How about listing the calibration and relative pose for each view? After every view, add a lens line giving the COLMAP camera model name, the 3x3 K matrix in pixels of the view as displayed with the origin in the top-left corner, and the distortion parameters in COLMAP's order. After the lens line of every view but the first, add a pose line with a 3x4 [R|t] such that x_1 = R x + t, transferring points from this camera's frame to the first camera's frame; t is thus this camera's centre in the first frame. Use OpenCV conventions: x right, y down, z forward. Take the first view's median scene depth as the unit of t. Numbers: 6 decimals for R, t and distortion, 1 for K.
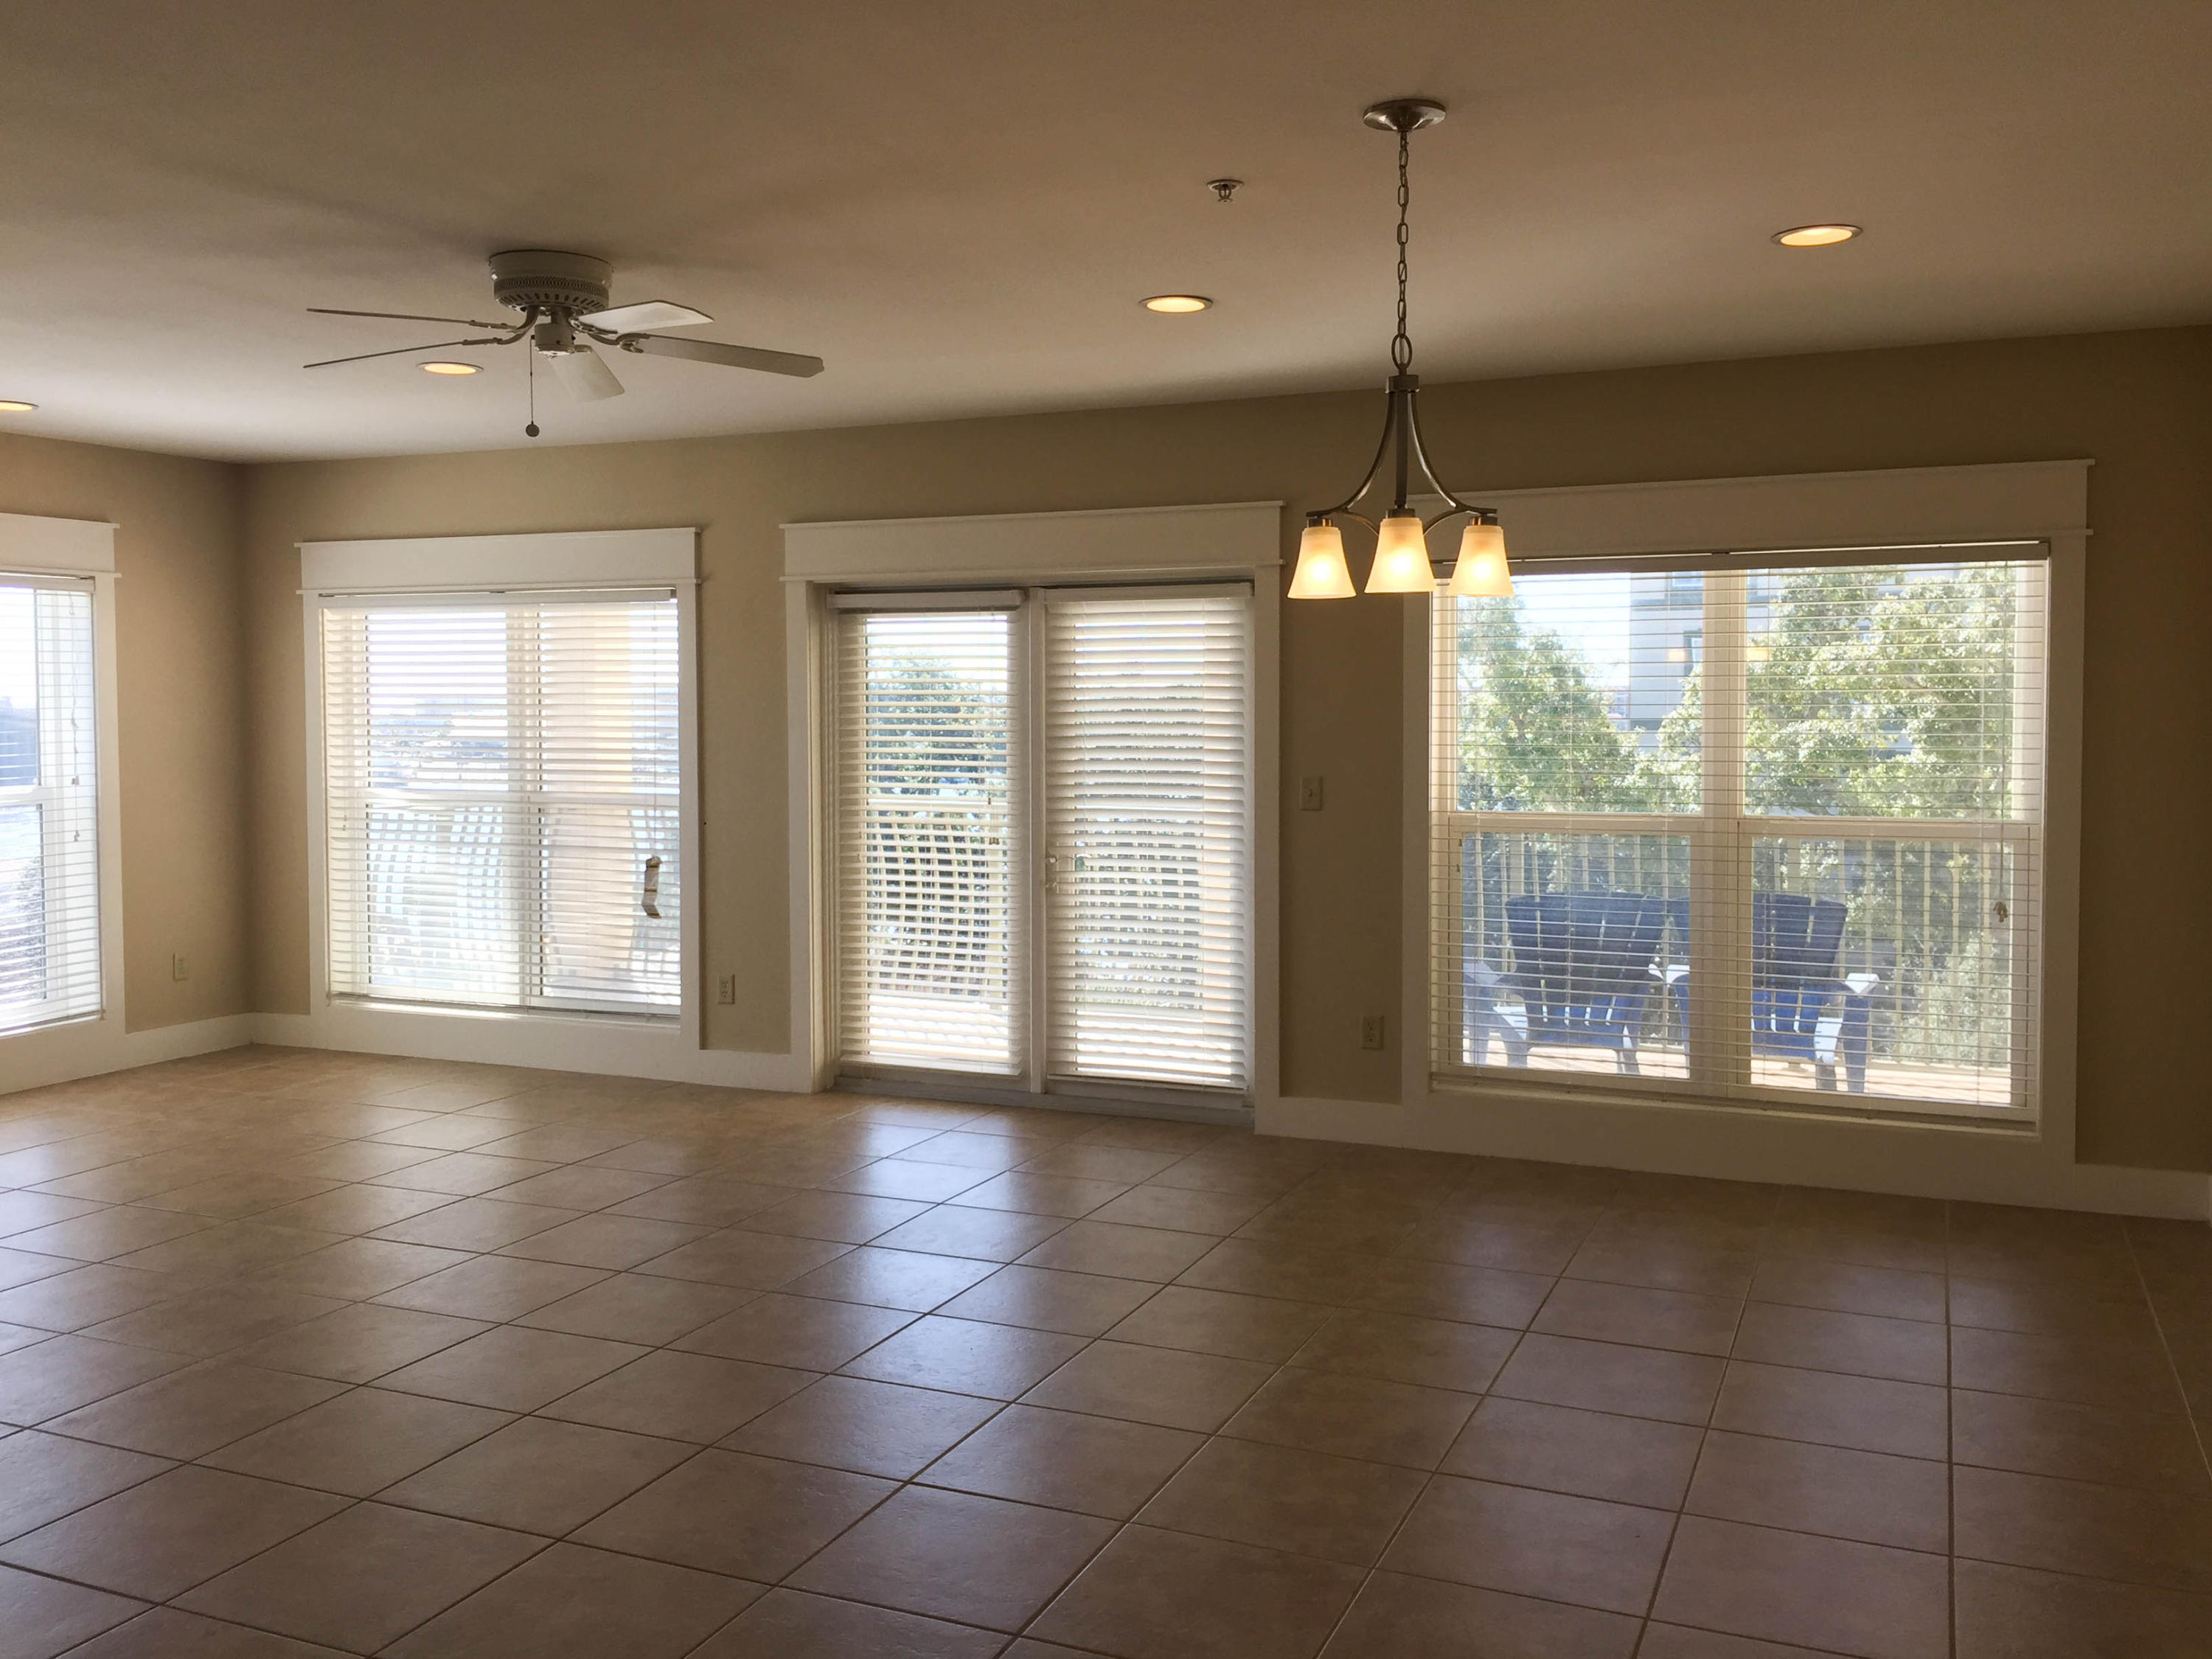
lens RADIAL K [[1916.2, 0, 1111.7], [0, 1916.2, 786.5], [0, 0, 1]] dist [0.025959, -0.005835]
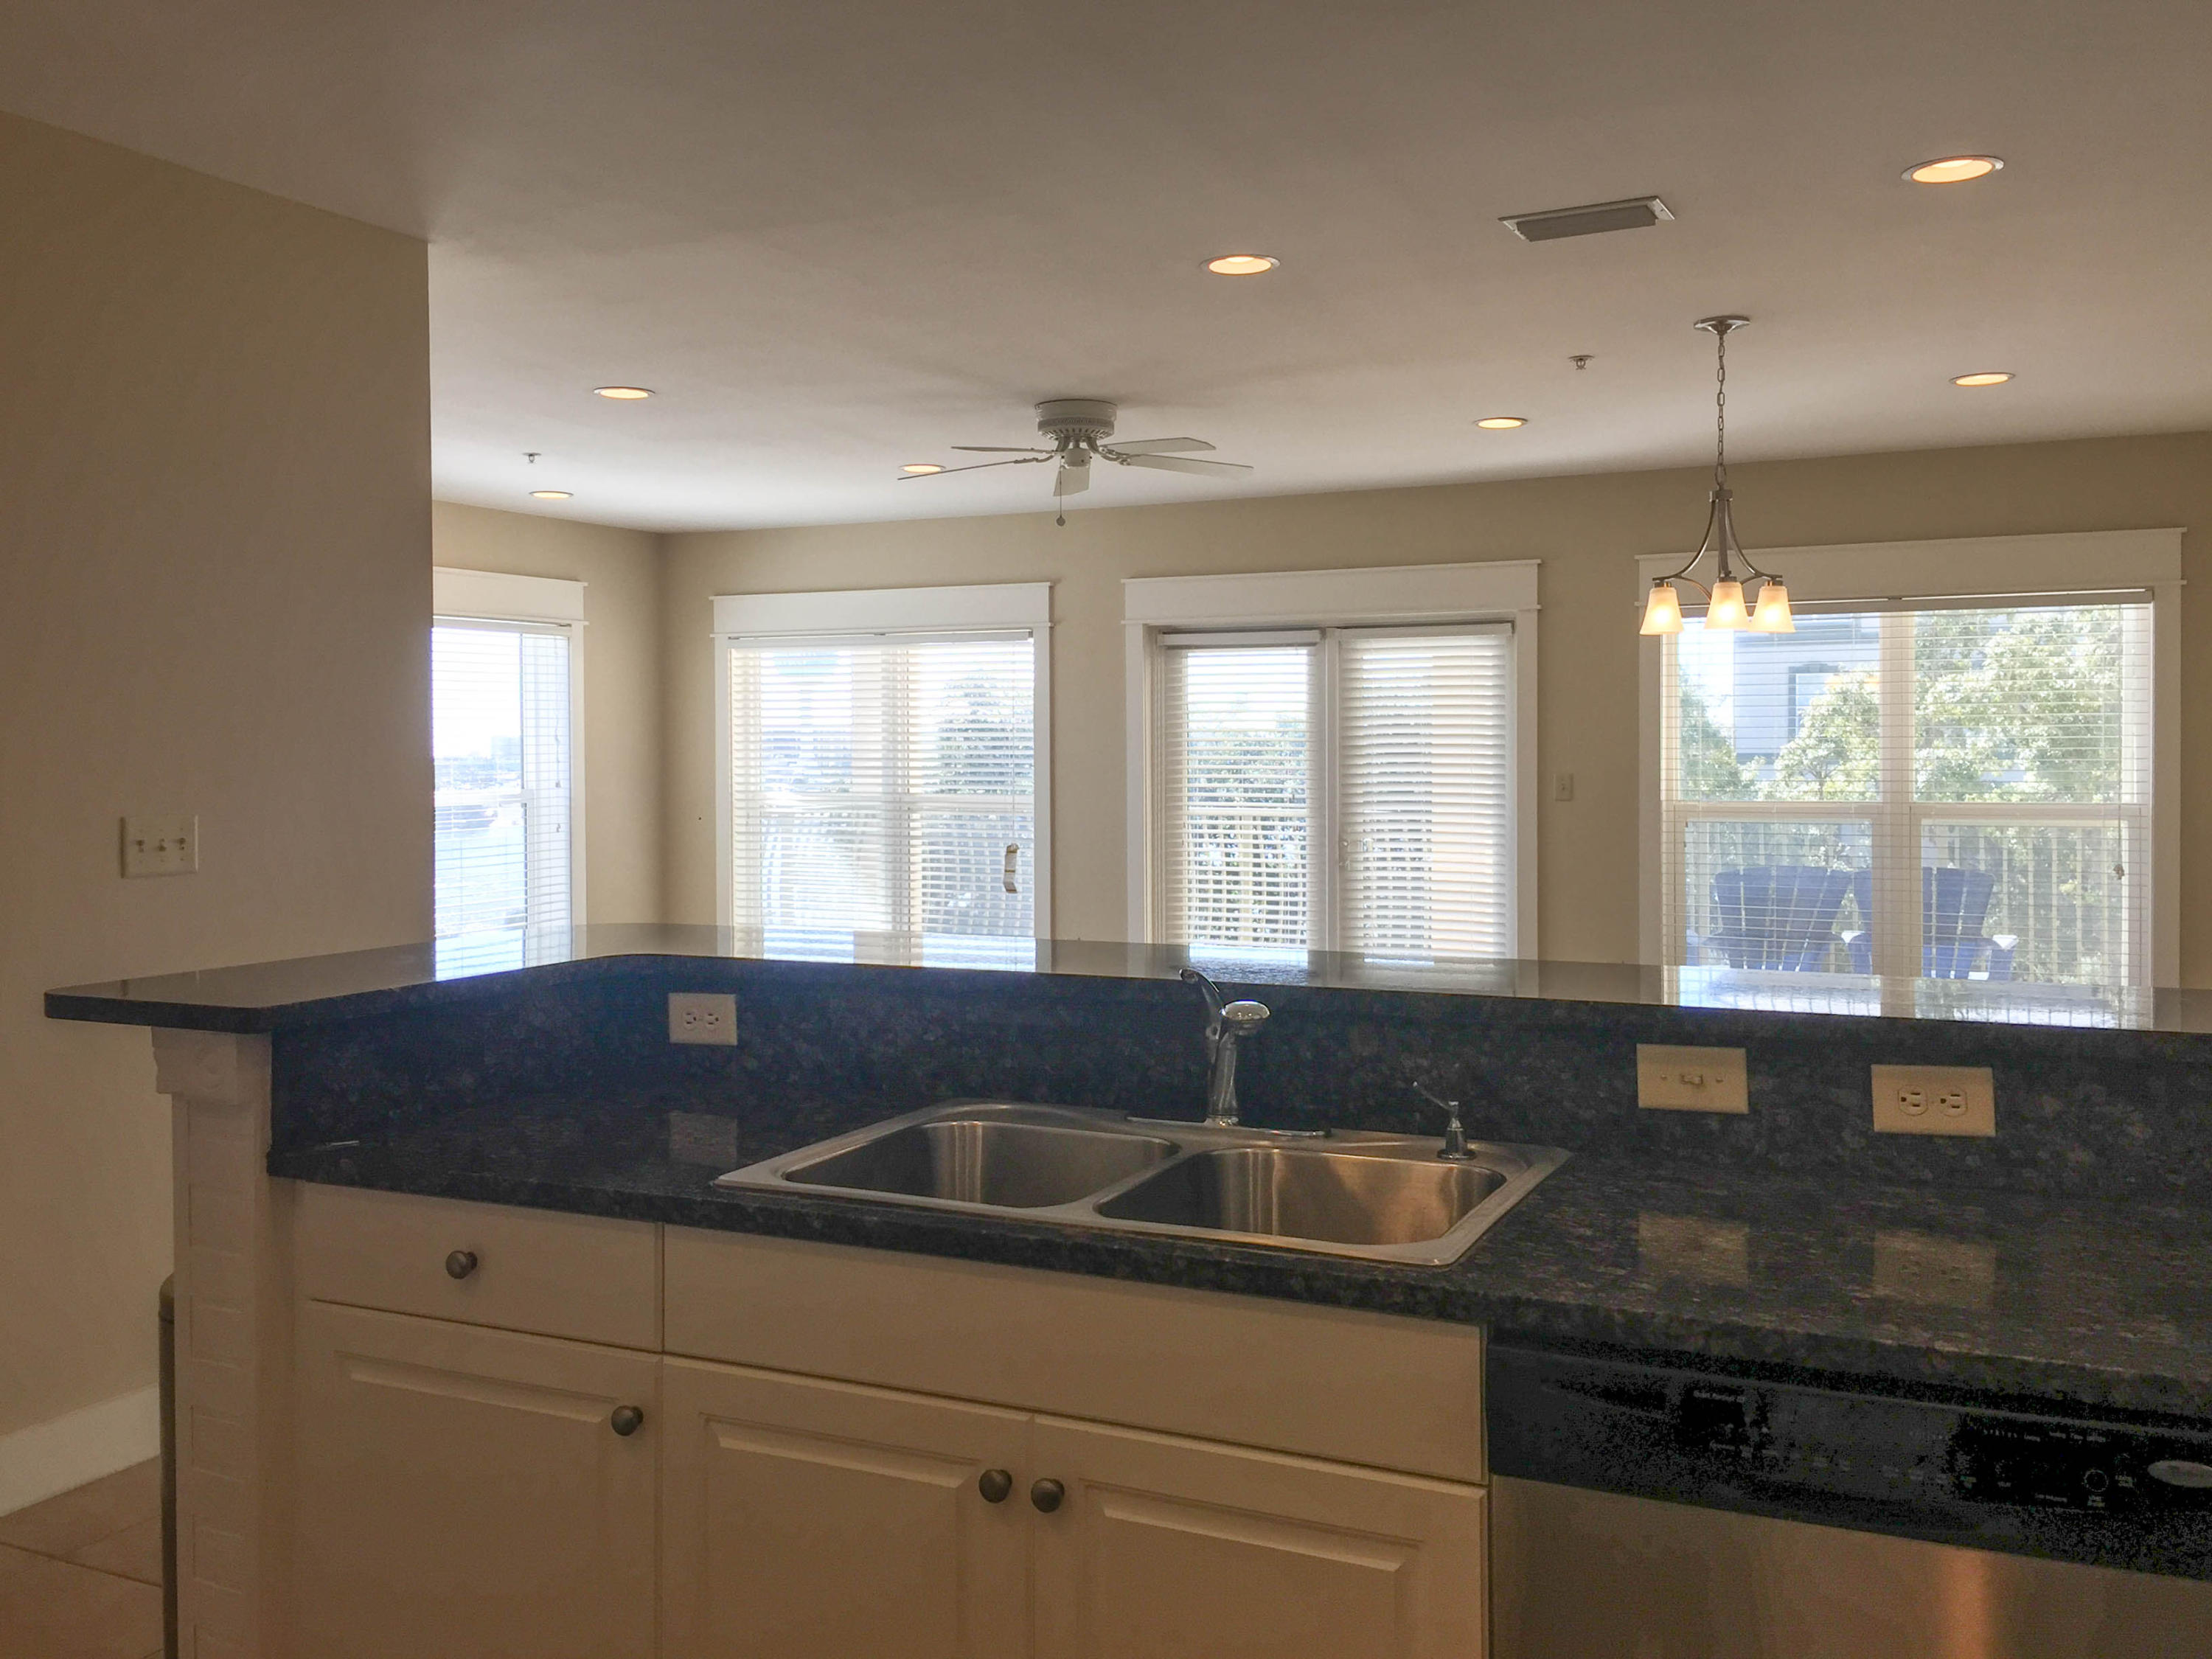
lens RADIAL K [[1962.4, 0, 1072.2], [0, 1962.4, 776.1], [0, 0, 1]] dist [0.017383, -0.006845]
pose [[0.998692, -0.001353, -0.051114, -0.133681], [-0.000066, 0.999615, -0.027761, 0.027784], [0.051132, 0.027728, 0.998307, -0.277828]]
